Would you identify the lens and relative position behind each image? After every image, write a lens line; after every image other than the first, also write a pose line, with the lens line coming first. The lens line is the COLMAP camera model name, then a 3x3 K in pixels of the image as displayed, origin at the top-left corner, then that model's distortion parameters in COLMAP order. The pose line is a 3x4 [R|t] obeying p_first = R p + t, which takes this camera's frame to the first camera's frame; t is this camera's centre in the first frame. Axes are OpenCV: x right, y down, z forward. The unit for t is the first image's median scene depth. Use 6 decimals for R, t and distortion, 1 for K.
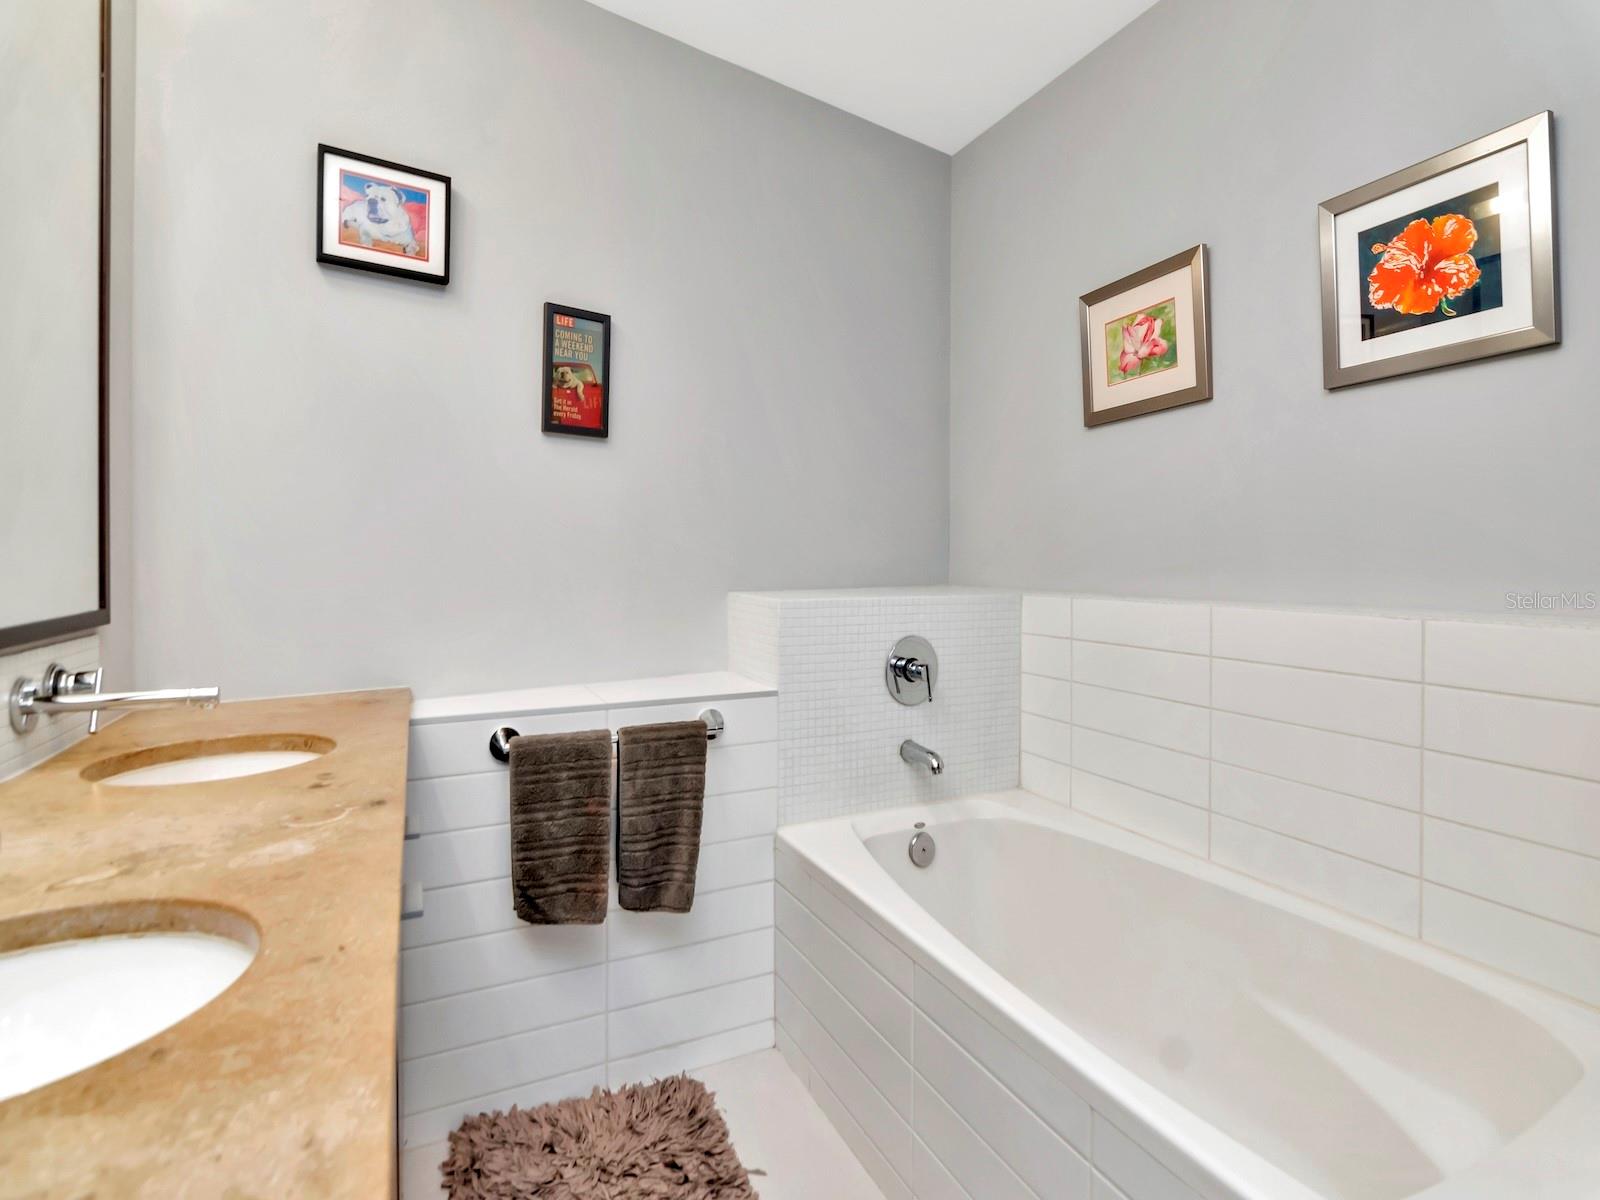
lens RADIAL K [[803.2, 0, 804.4], [0, 803.2, 603.3], [0, 0, 1]] dist [-0.005243, -0.003641]
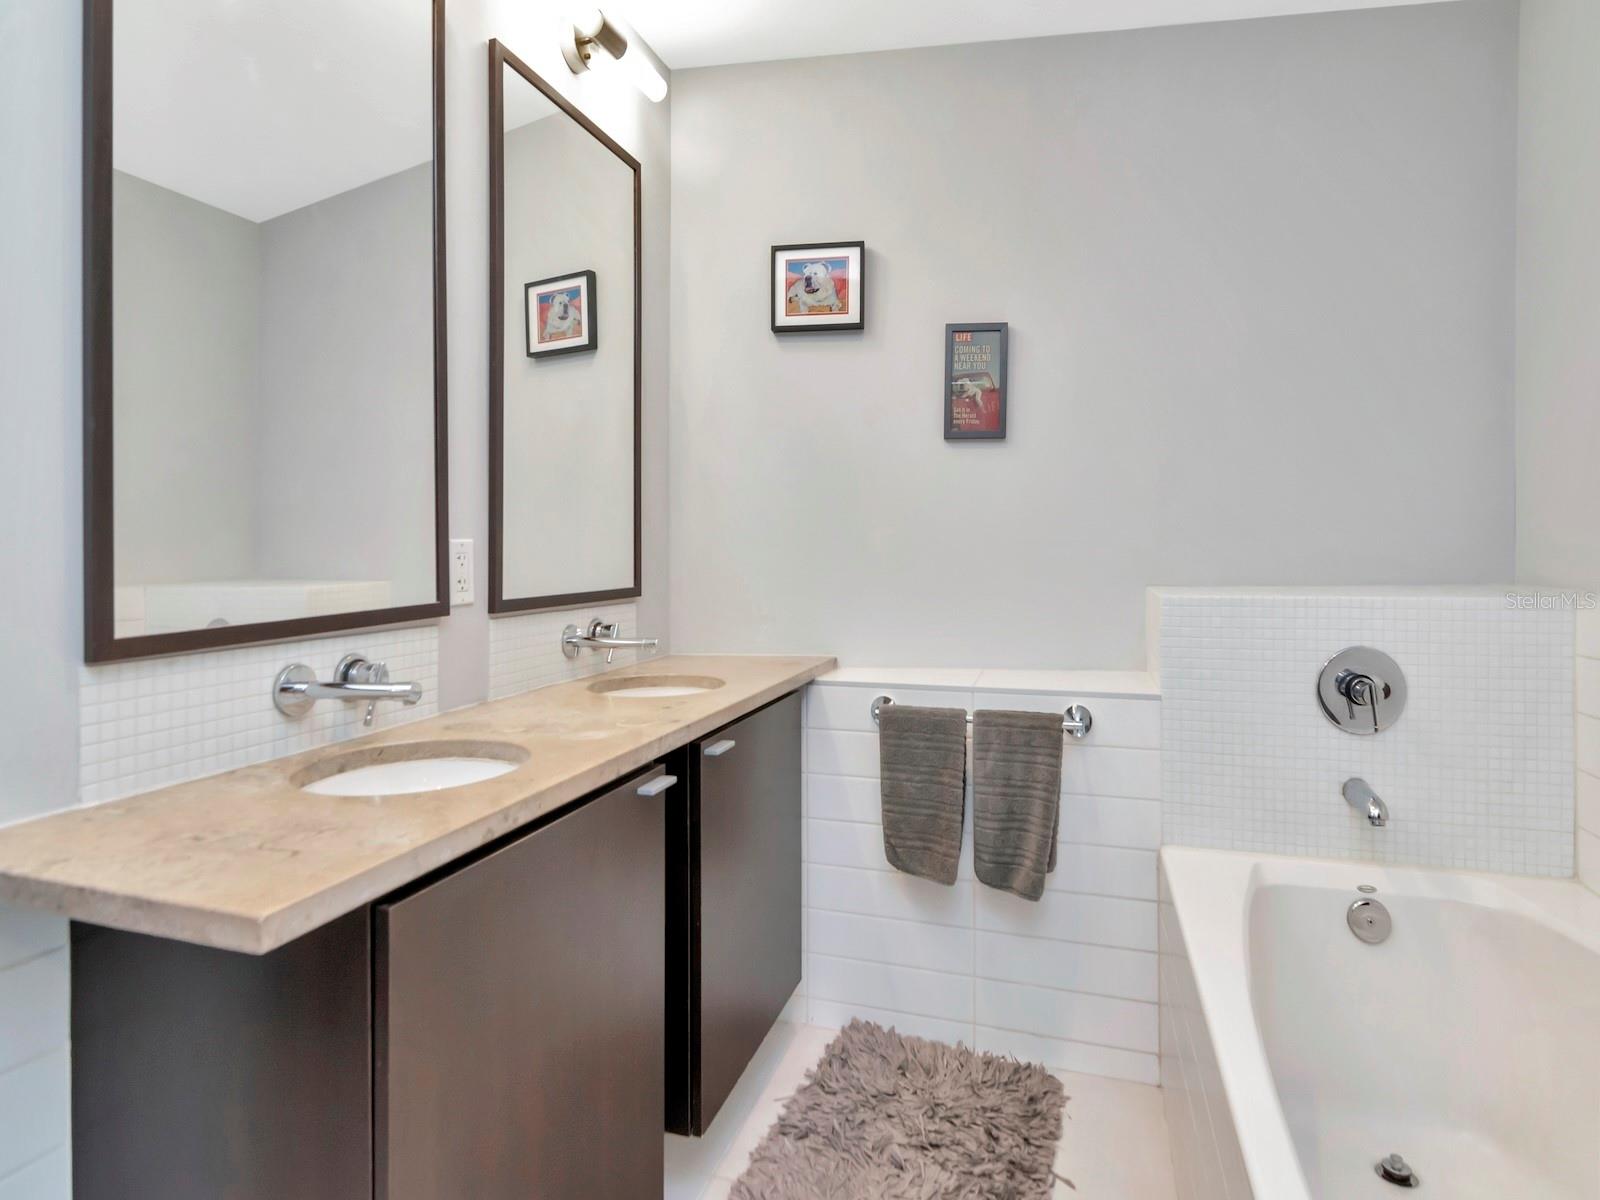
lens RADIAL K [[836.3, 0, 813.5], [0, 836.3, 586.6], [0, 0, 1]] dist [-0.005173, -0.004927]
pose [[0.721247, 0.020921, -0.692362, 0.374736], [-0.031046, 0.999516, -0.002140, -0.000285], [0.691982, 0.023039, 0.721547, 0.038345]]
